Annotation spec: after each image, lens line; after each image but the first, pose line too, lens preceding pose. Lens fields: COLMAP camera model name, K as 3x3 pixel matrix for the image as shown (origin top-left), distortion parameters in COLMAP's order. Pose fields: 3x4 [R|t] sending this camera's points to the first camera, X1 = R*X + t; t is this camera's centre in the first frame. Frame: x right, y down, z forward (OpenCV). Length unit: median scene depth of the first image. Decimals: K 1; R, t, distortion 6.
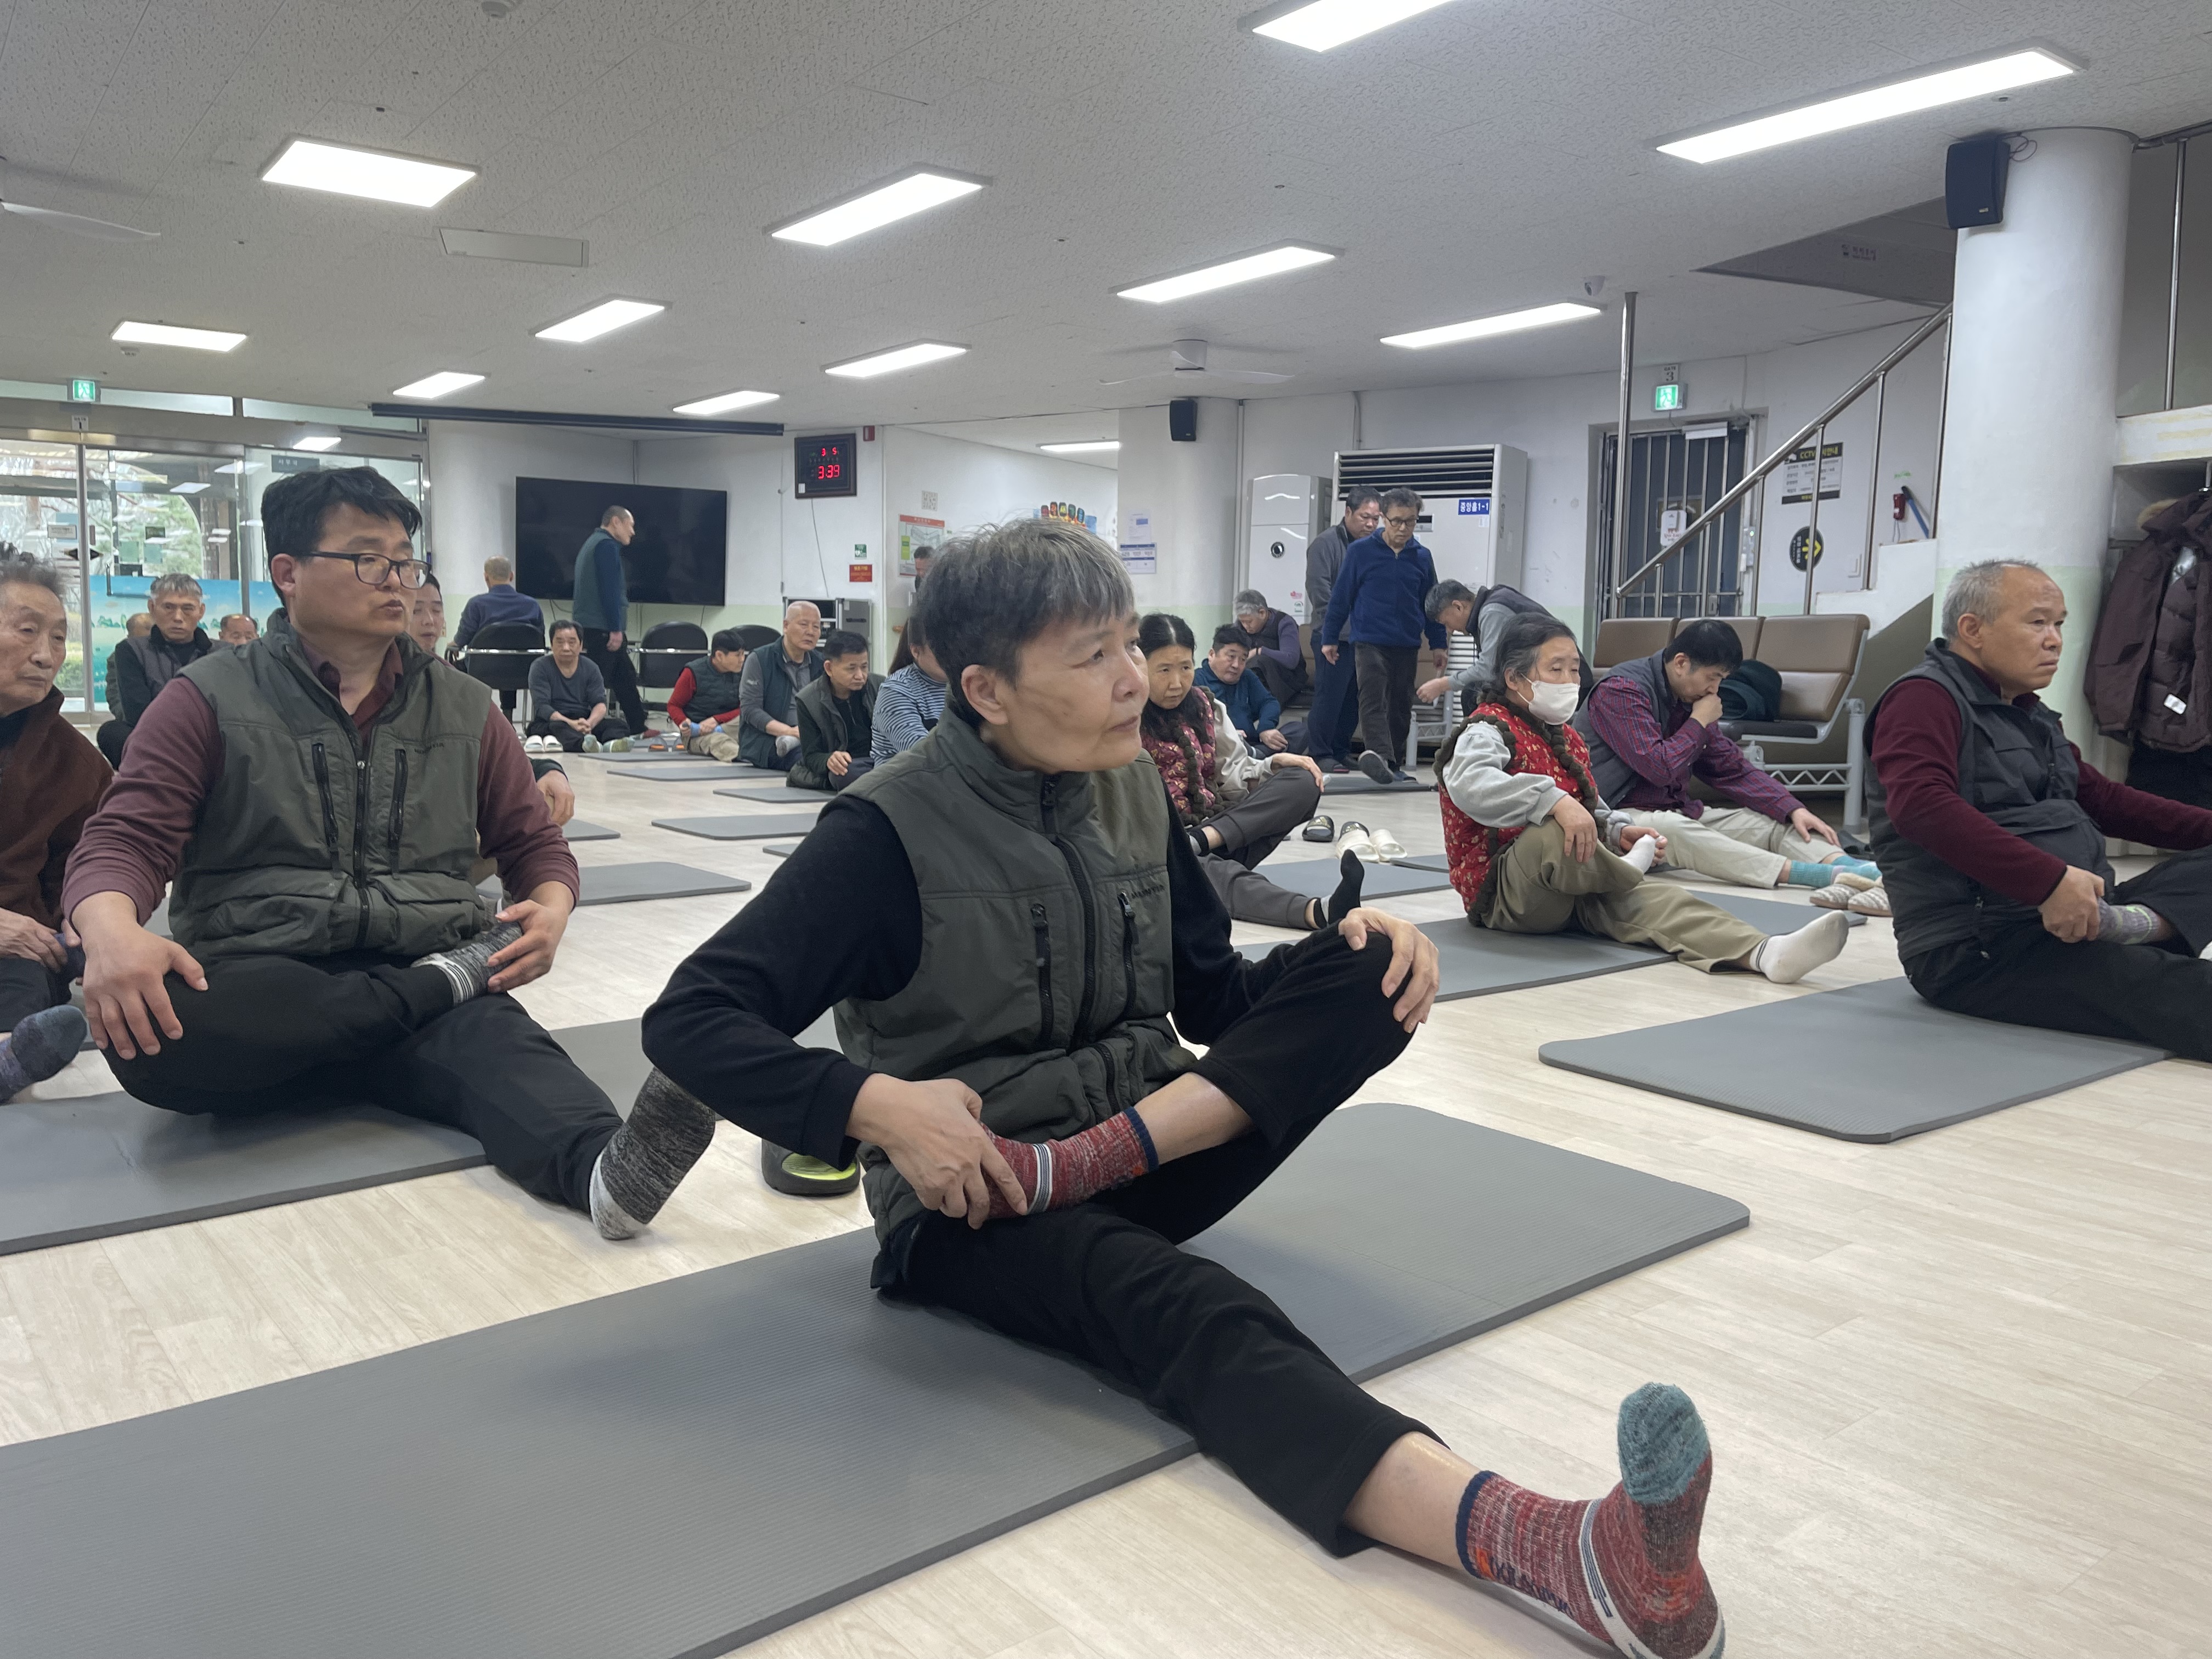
lens RADIAL K [[1677.2, 0, 1098.0], [0, 1677.2, 830.3], [0, 0, 1]] dist [0.076256, -0.106257]
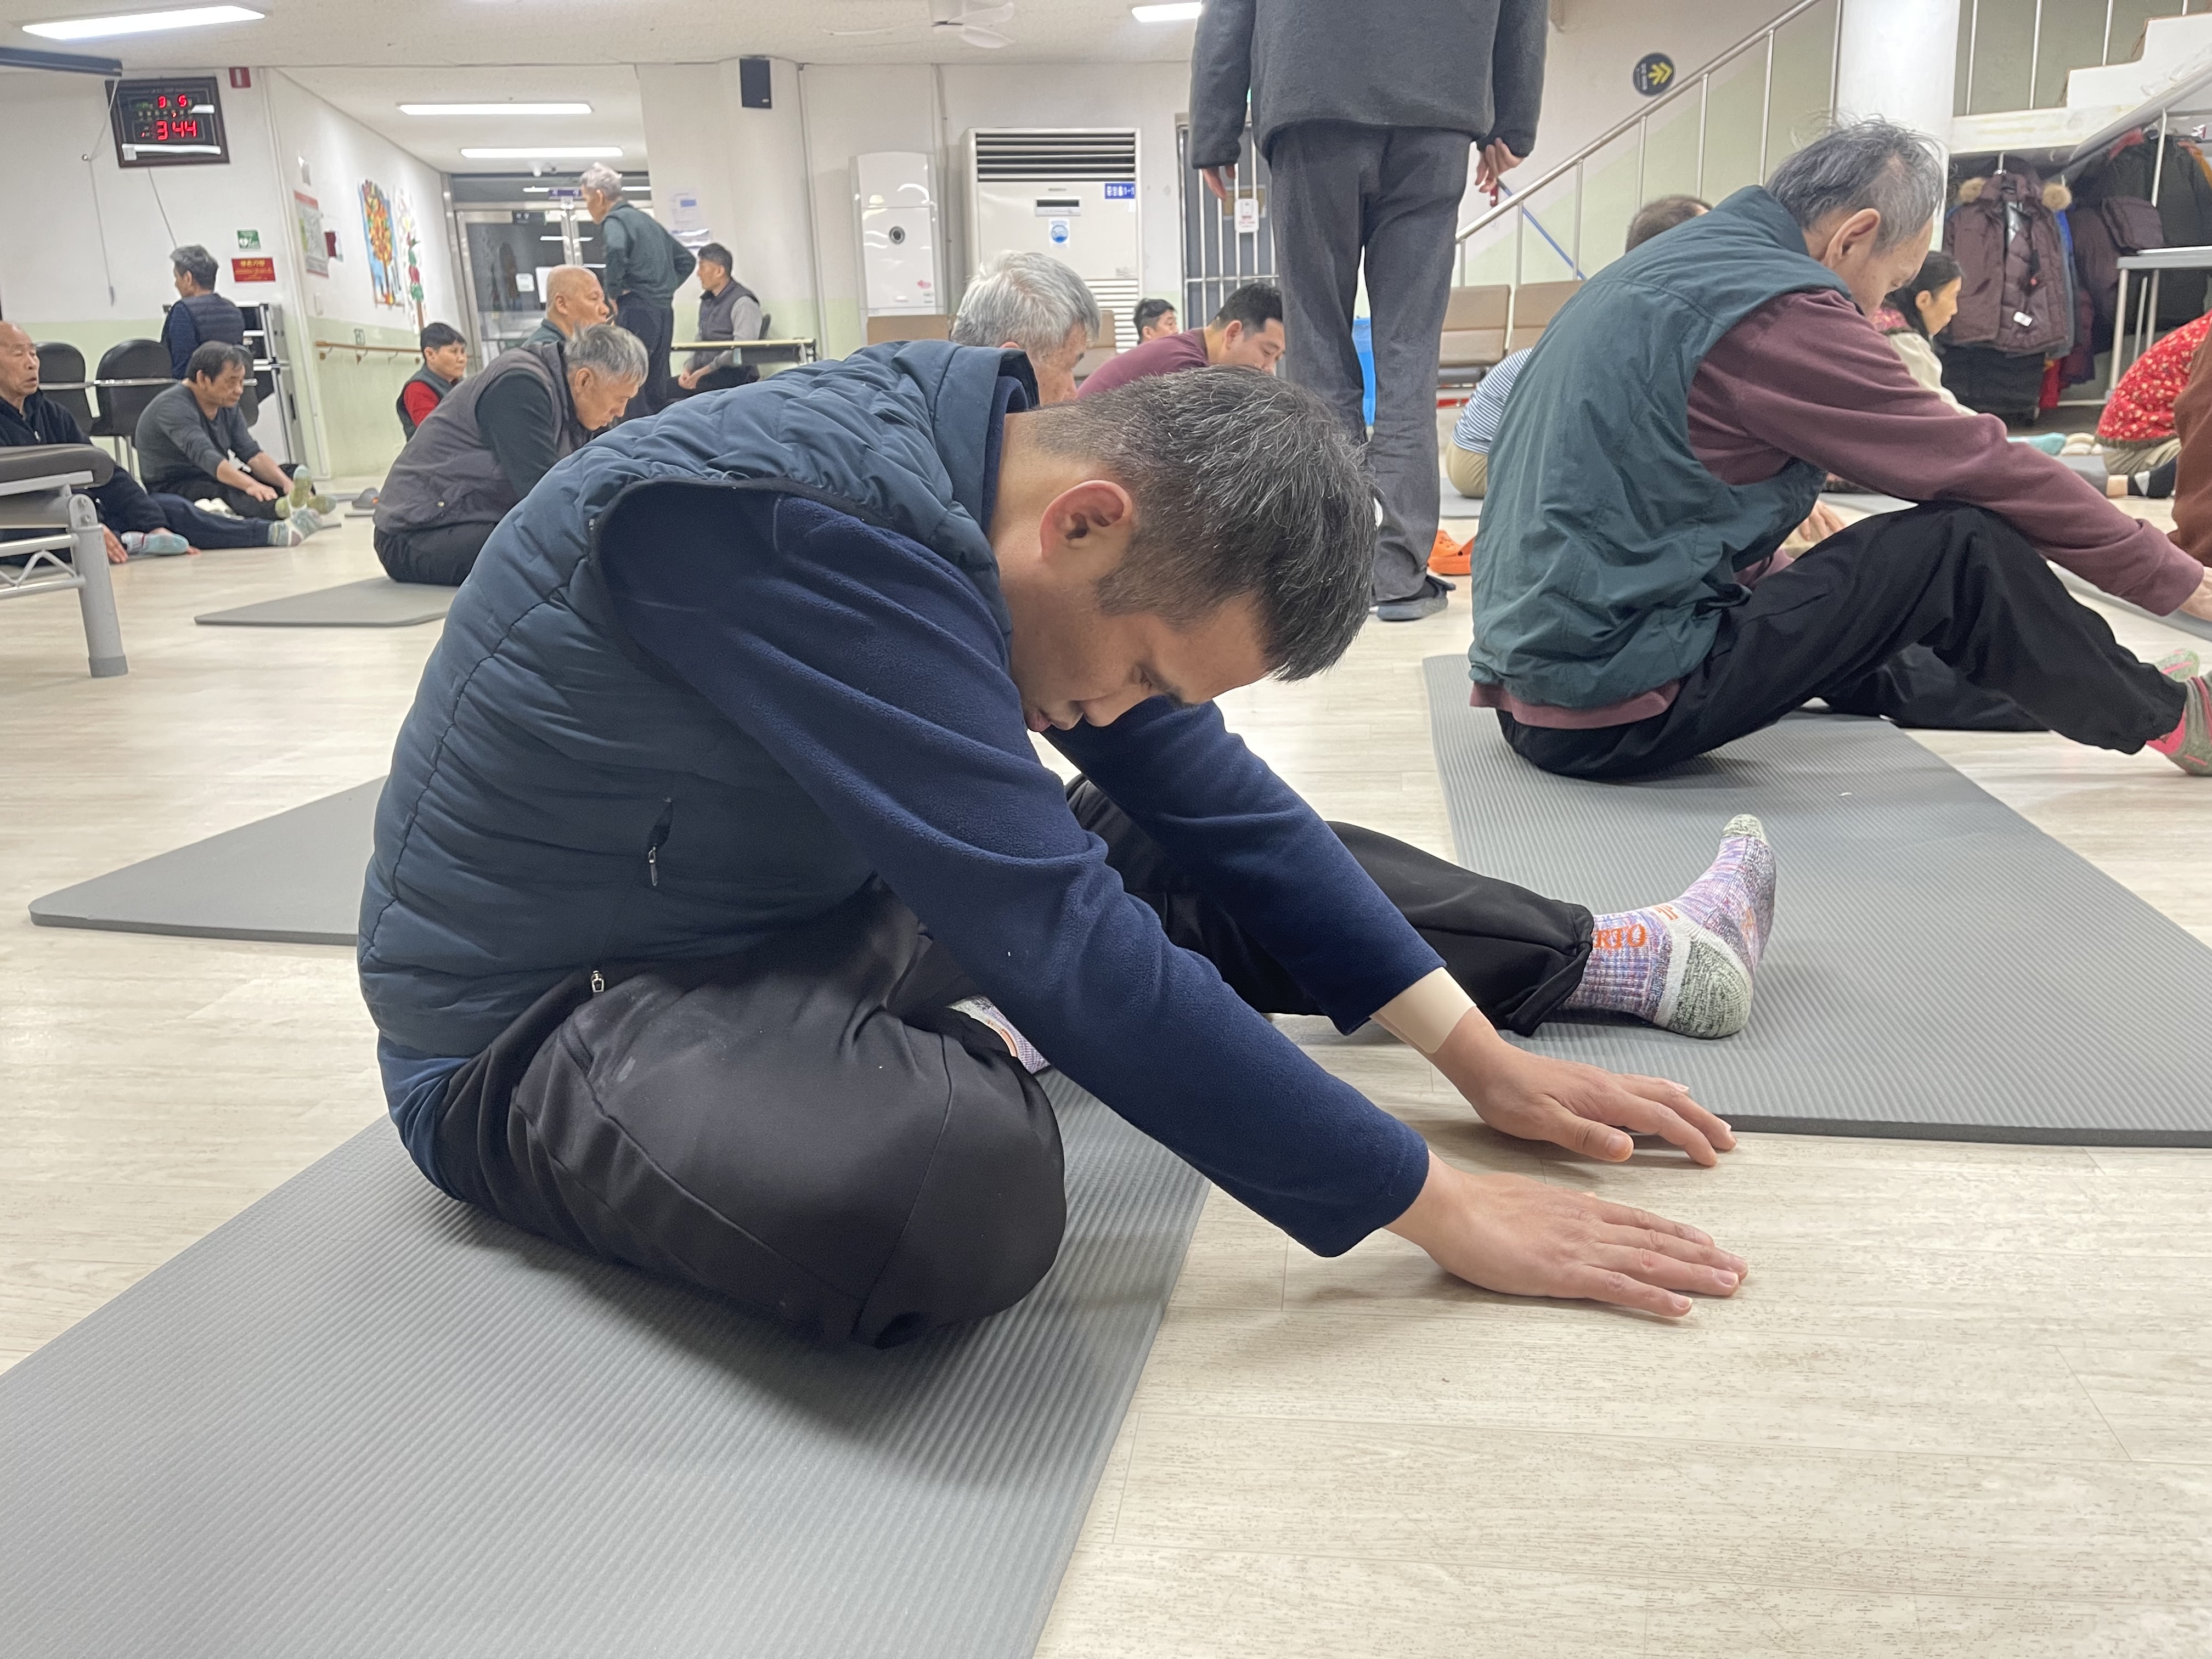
lens RADIAL K [[1677.2, 0, 1115.6], [0, 1677.2, 829.1], [0, 0, 1]] dist [0.076256, -0.106257]
pose [[0.727329, -0.224524, 0.648522, -0.473954], [0.122639, 0.972281, 0.199070, -0.014855], [-0.675242, -0.065256, 0.734704, 0.182628]]
